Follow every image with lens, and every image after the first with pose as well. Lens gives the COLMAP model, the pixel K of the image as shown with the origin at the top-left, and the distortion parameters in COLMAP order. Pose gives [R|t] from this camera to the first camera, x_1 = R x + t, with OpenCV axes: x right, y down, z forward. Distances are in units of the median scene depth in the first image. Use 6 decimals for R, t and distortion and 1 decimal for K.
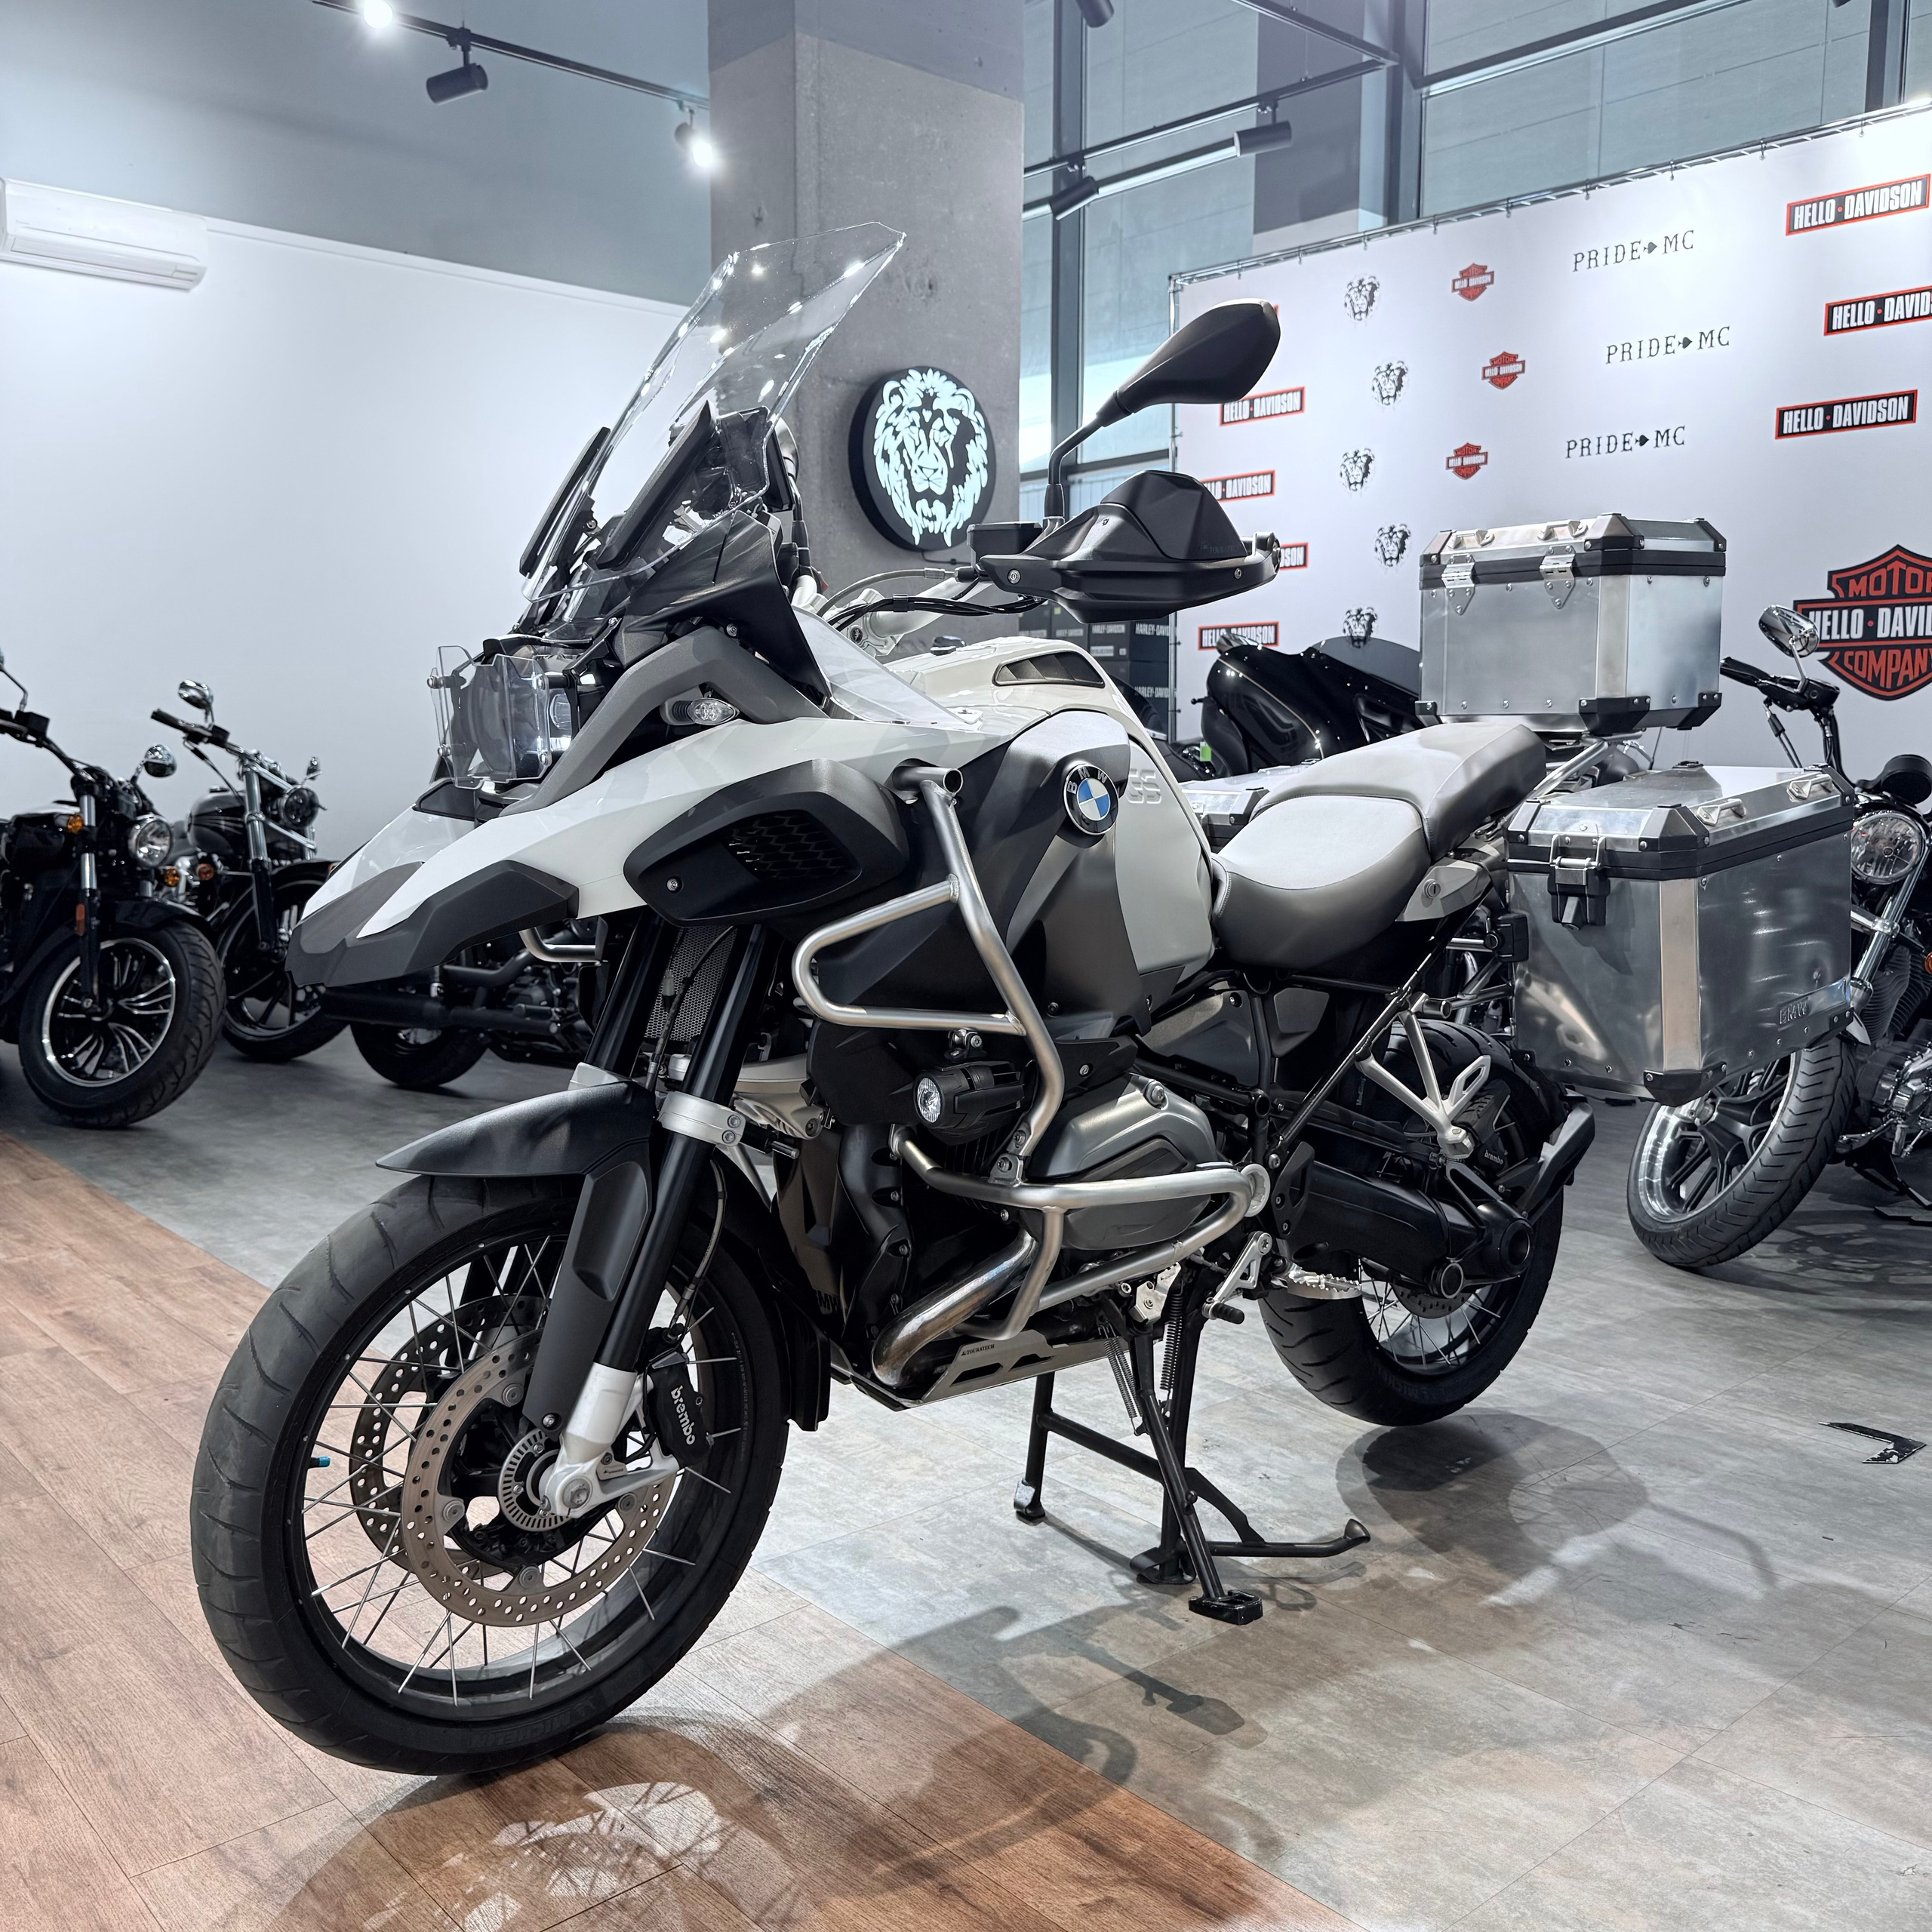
lens RADIAL K [[1829.5, 0, 967.0], [0, 1829.5, 974.0], [0, 0, 1]] dist [0.002088, 0.000000]
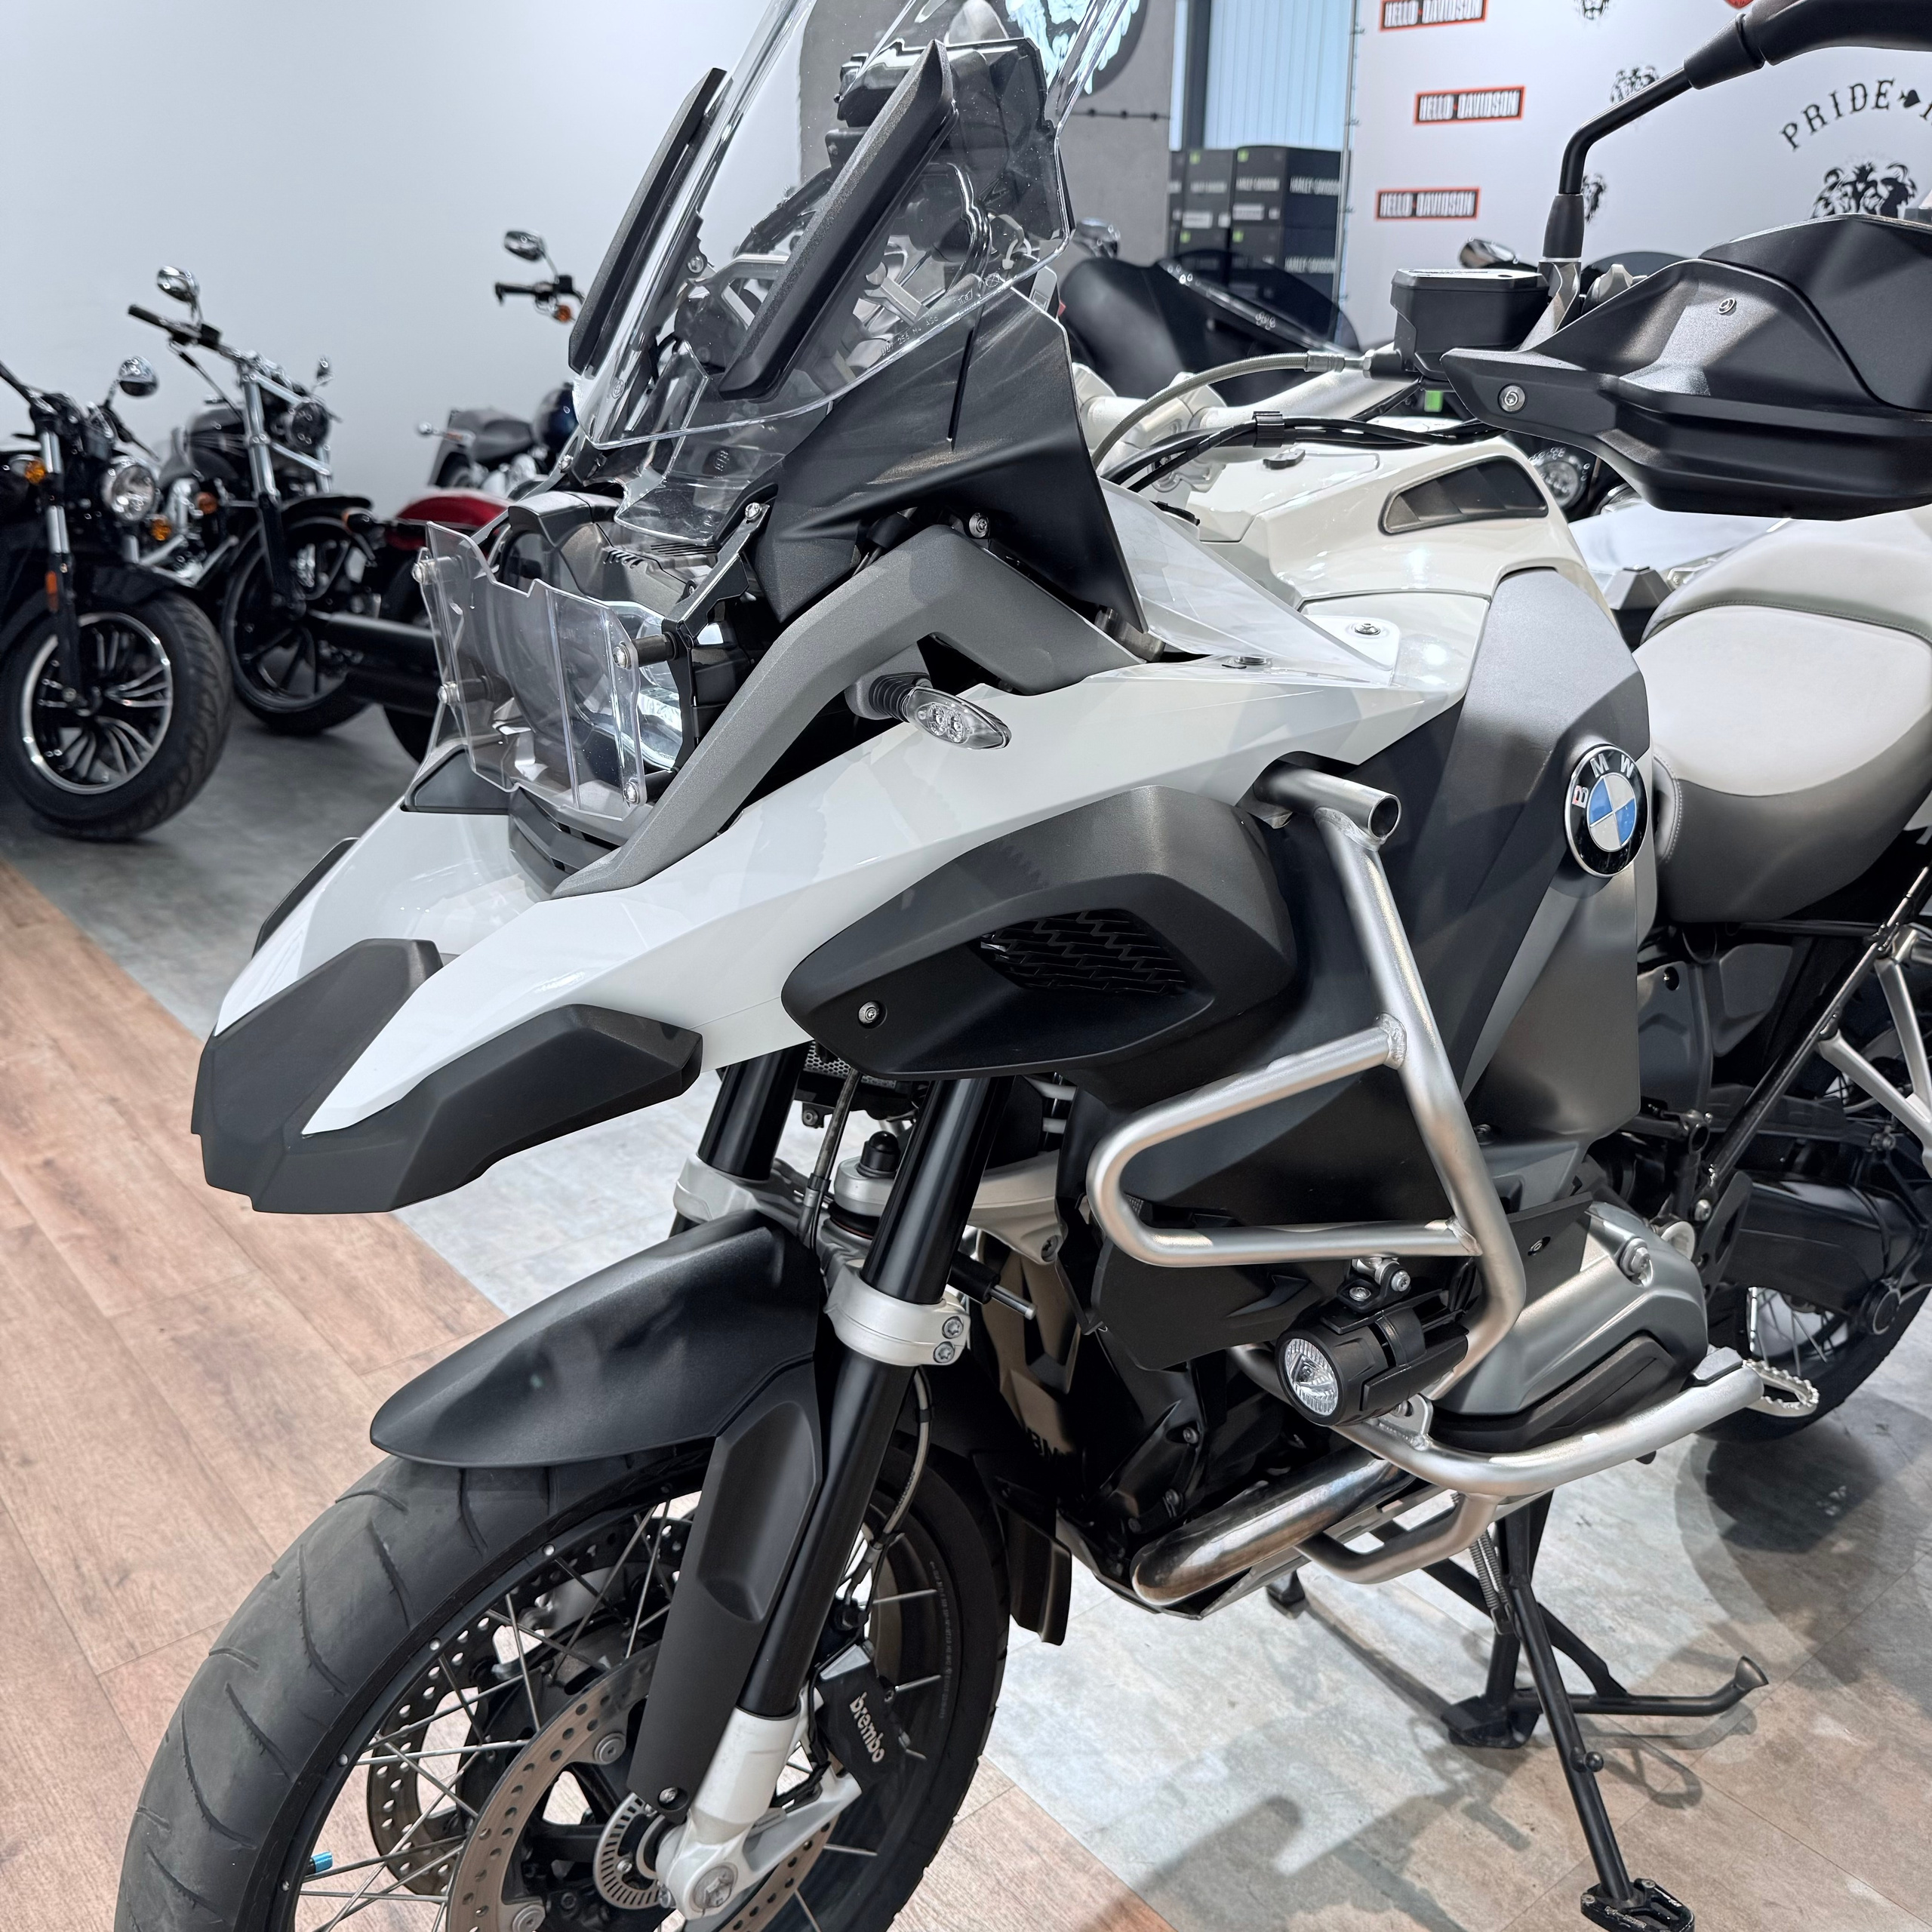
lens RADIAL K [[1829.5, 0, 950.6], [0, 1829.5, 967.5], [0, 0, 1]] dist [0.002088, 0.000000]
pose [[0.999112, 0.020768, -0.036666, -0.086692], [-0.011392, 0.970833, 0.239487, -0.143370], [0.040570, -0.238856, 0.970207, 0.350052]]
